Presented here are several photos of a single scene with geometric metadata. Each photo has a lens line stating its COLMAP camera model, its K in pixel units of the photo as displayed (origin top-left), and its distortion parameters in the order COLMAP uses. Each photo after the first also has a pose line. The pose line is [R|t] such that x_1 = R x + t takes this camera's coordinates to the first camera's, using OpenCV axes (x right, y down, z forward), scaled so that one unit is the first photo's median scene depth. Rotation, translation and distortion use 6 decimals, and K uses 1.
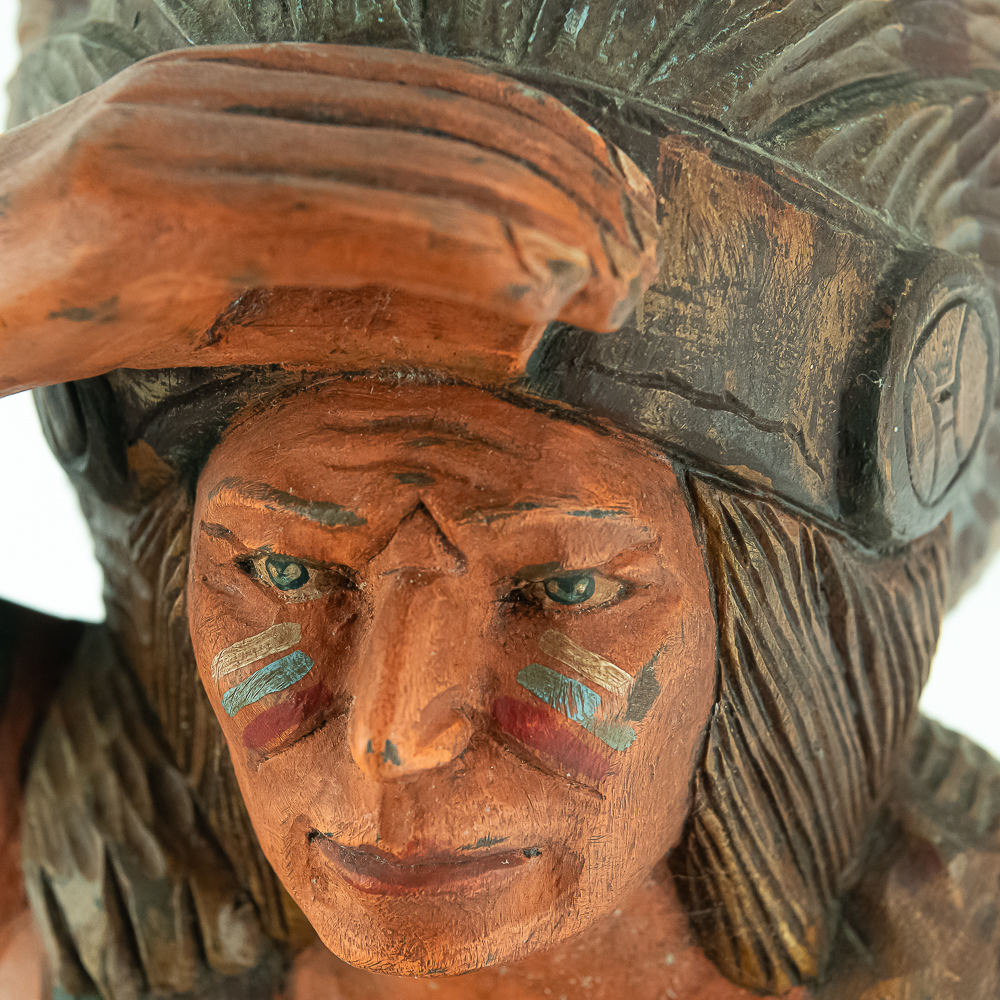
lens RADIAL K [[2900.2, 0, 478.1], [0, 2900.2, 500.1], [0, 0, 1]] dist [0.049841, -0.411481]
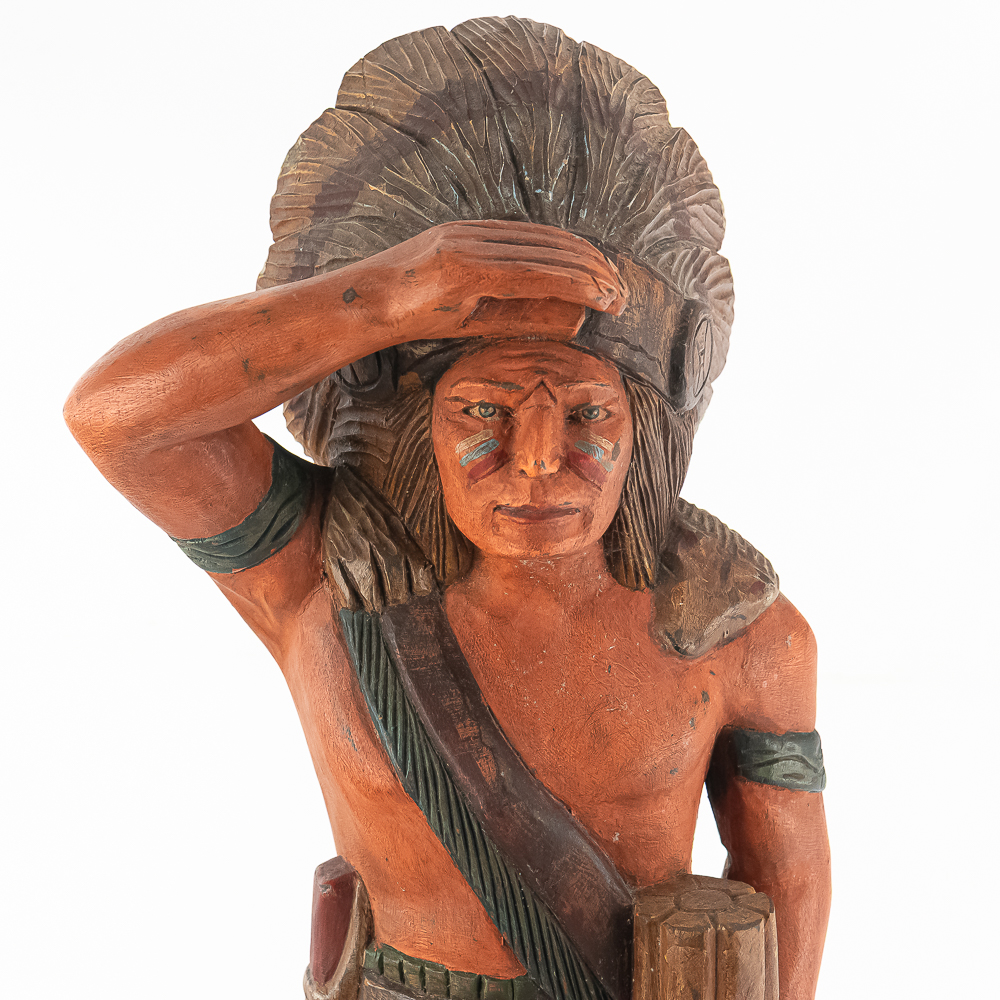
lens RADIAL K [[2900.2, 0, 478.1], [0, 2900.2, 500.1], [0, 0, 1]] dist [0.049841, -0.411481]
pose [[0.970089, -0.014020, 0.242344, -0.738038], [0.035709, 0.995712, -0.085338, 0.341611], [-0.240108, 0.091440, 0.966430, -1.636994]]
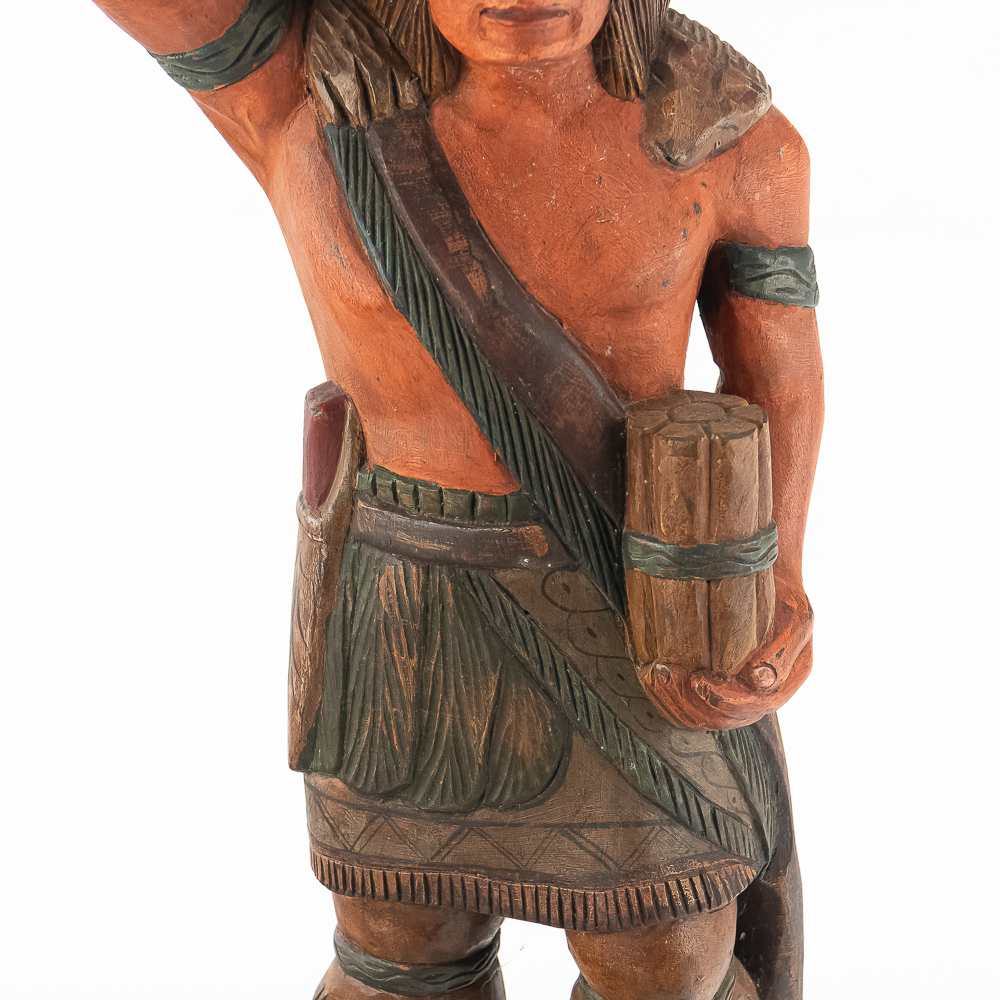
lens RADIAL K [[2900.2, 0, 478.1], [0, 2900.2, 500.1], [0, 0, 1]] dist [0.049841, -0.411481]
pose [[0.967993, -0.060211, 0.243646, -0.741688], [0.052012, 0.997847, 0.039952, 0.458597], [-0.245527, -0.026001, 0.969041, -1.599431]]
